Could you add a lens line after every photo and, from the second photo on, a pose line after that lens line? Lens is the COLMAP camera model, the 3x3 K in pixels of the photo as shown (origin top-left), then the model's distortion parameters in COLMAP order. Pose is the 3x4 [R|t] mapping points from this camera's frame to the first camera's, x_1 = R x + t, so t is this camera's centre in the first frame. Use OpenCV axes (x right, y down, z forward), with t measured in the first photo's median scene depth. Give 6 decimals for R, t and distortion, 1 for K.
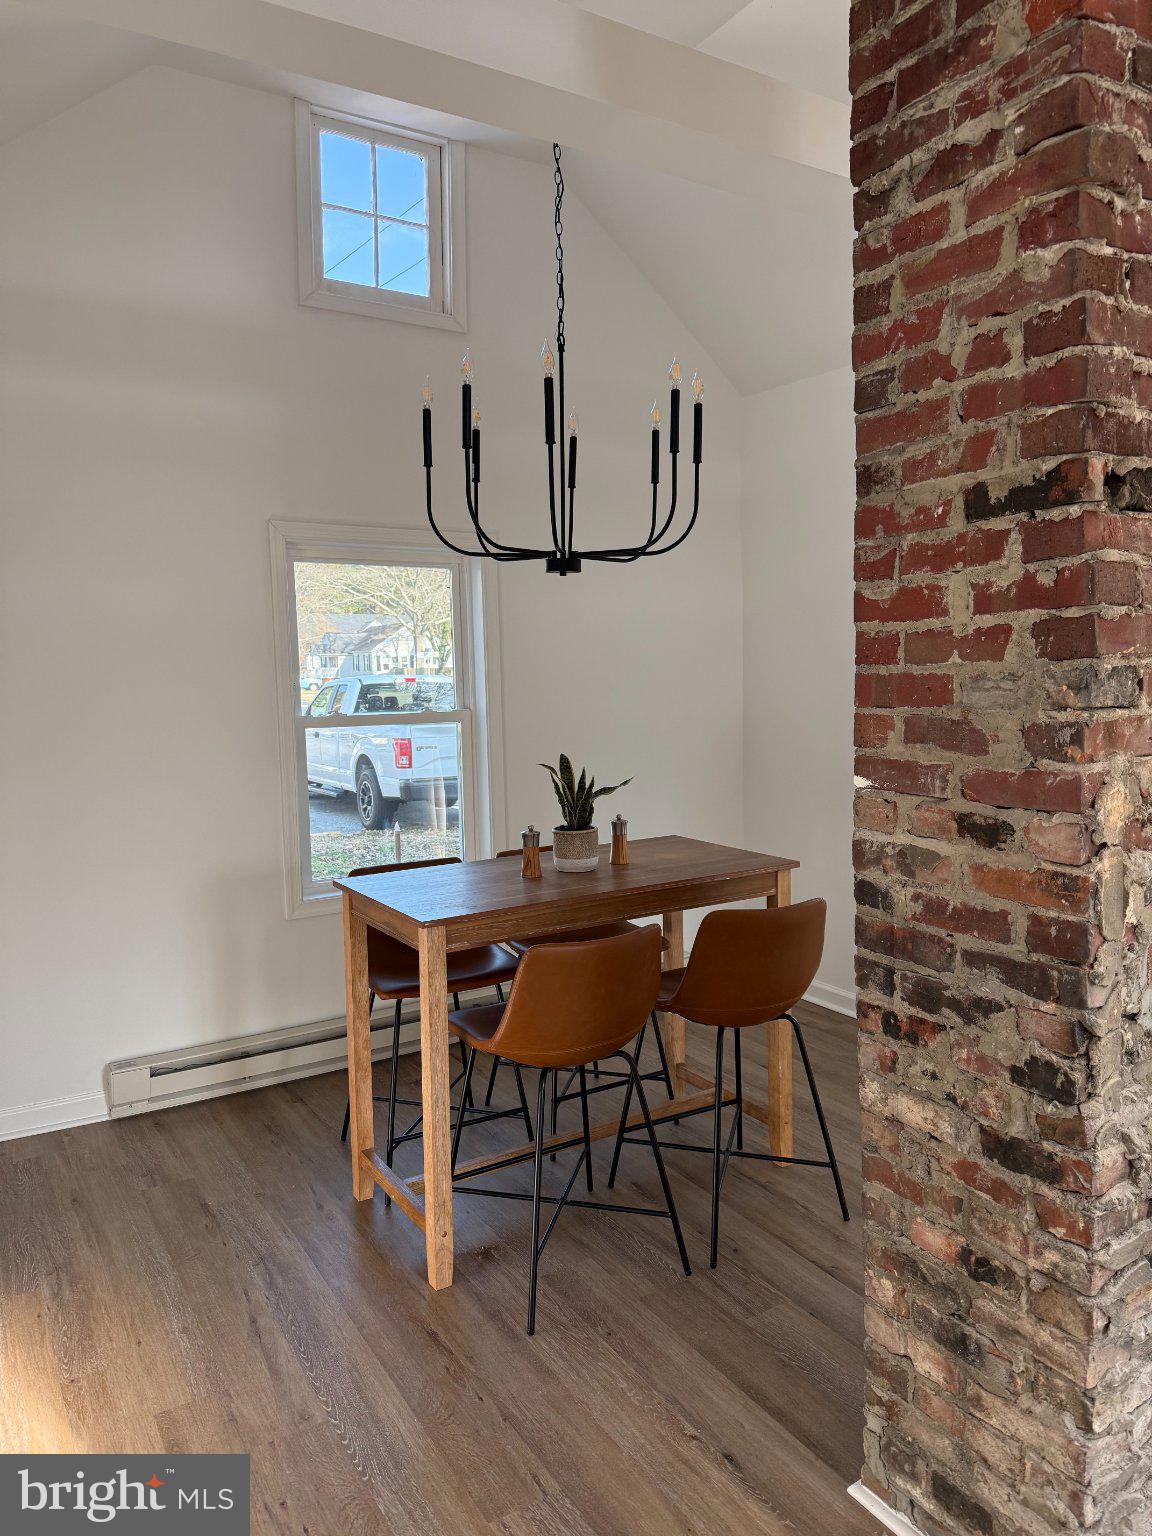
lens RADIAL K [[1053.3, 0, 575.0], [0, 1053.3, 770.8], [0, 0, 1]] dist [-0.039578, -0.008390]
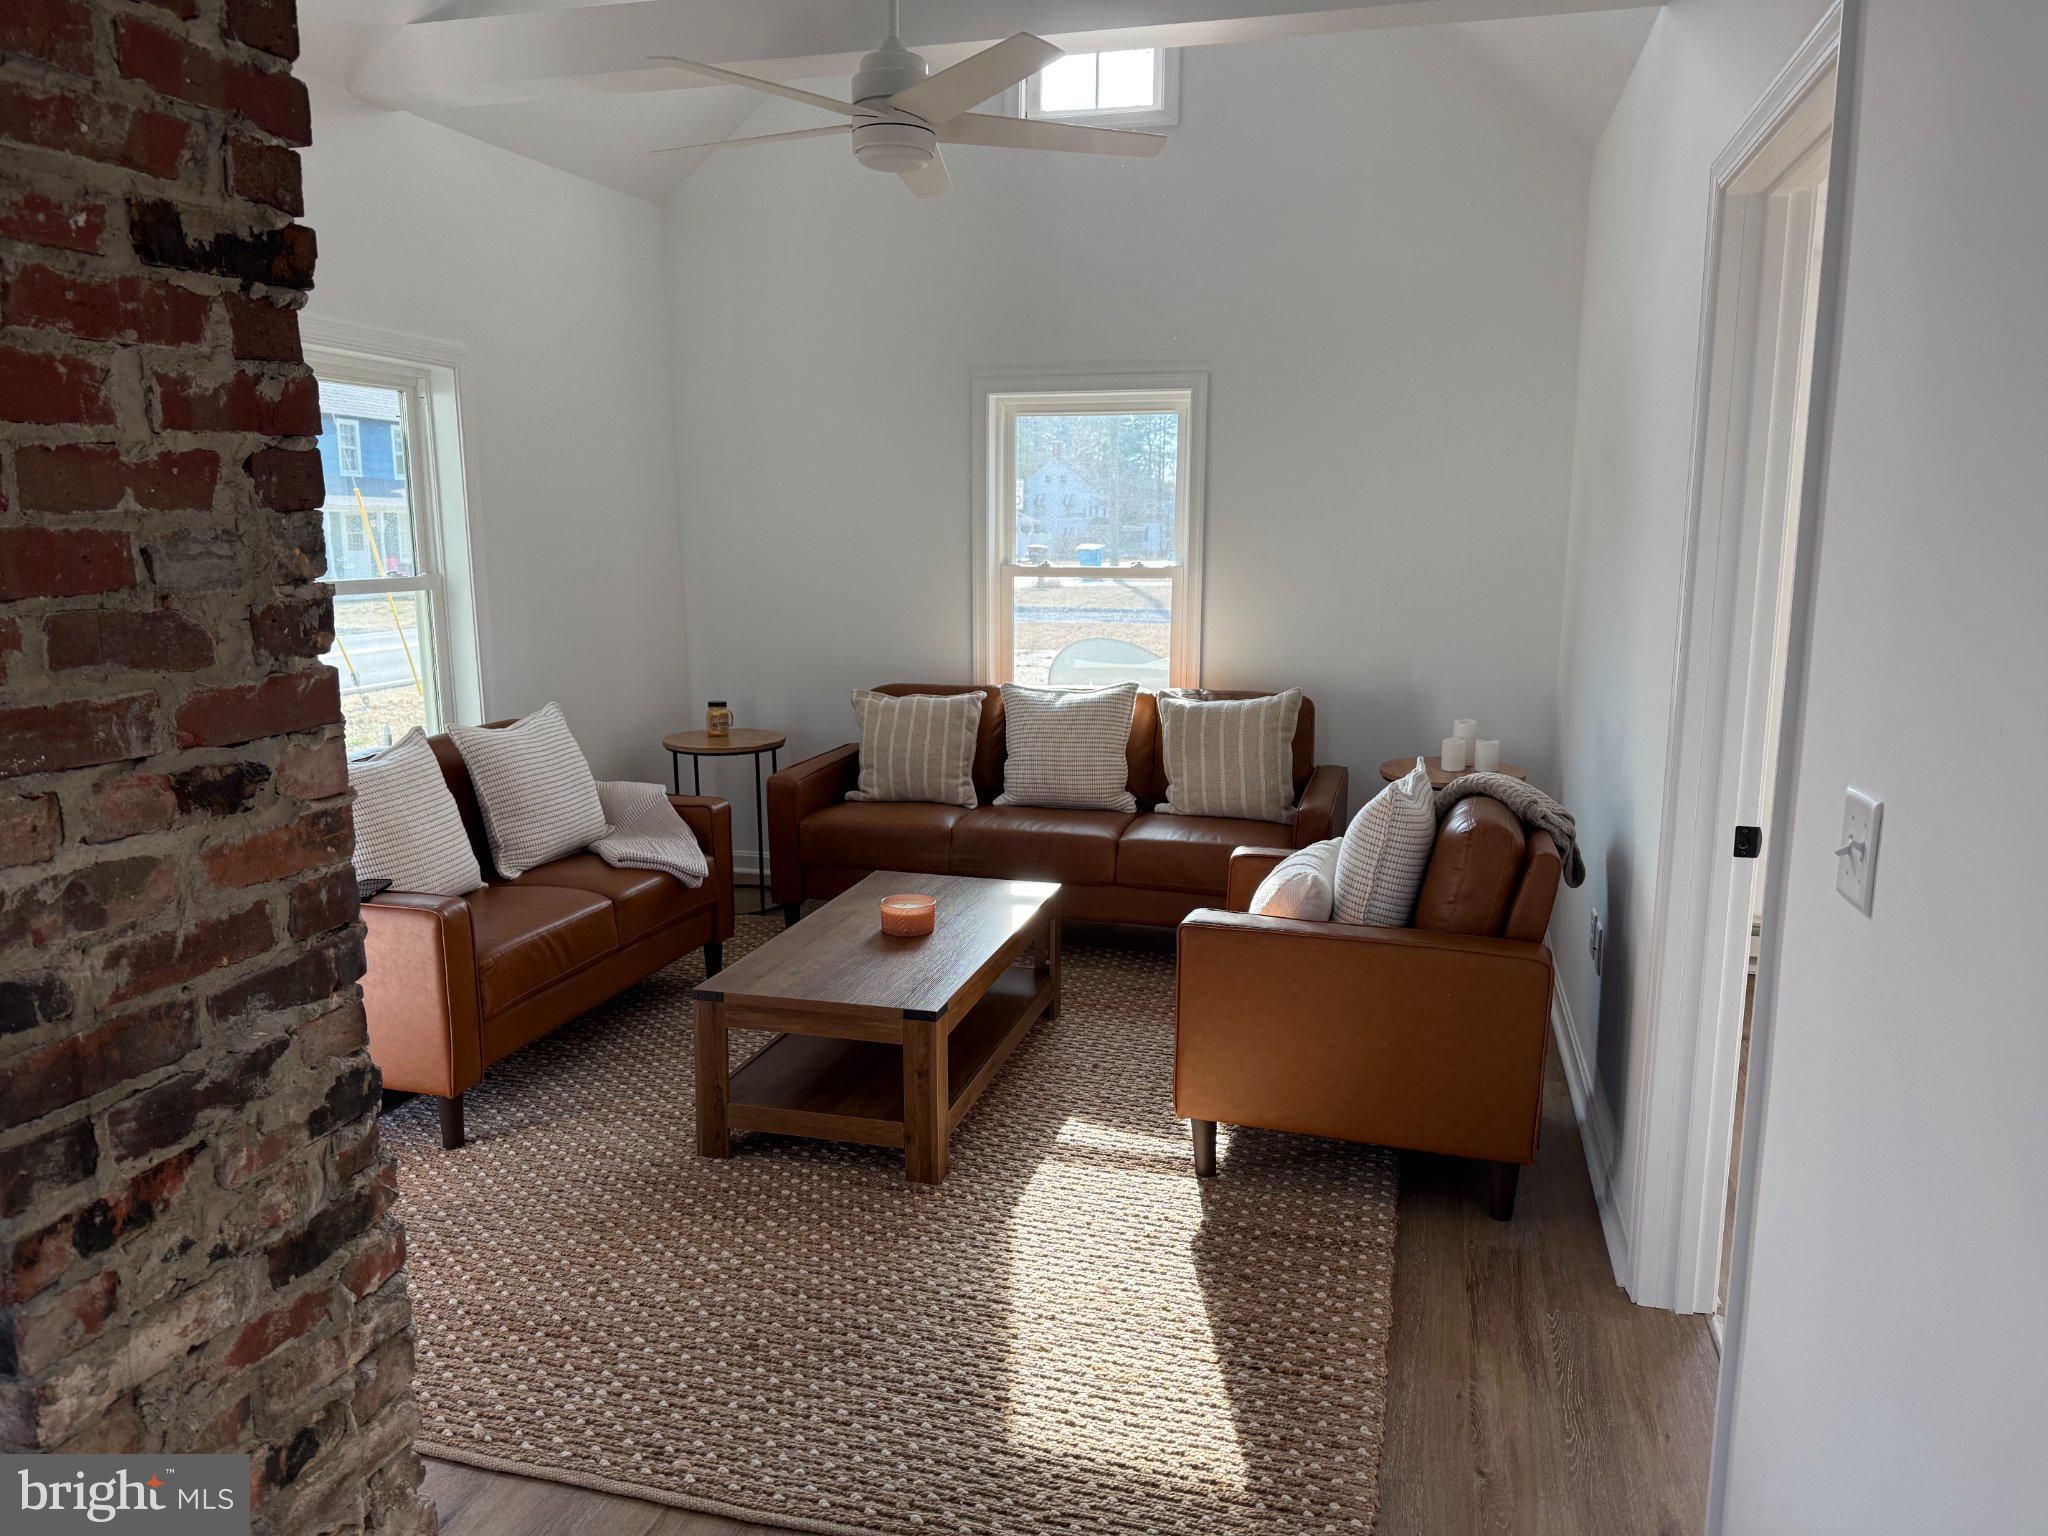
lens RADIAL K [[1404.4, 0, 1024.2], [0, 1404.4, 772.6], [0, 0, 1]] dist [-0.039578, -0.008390]
pose [[-0.685028, -0.108404, 0.720406, -0.507904], [0.074320, 0.973309, 0.217130, -0.092091], [-0.724716, 0.202281, -0.658687, 1.175878]]
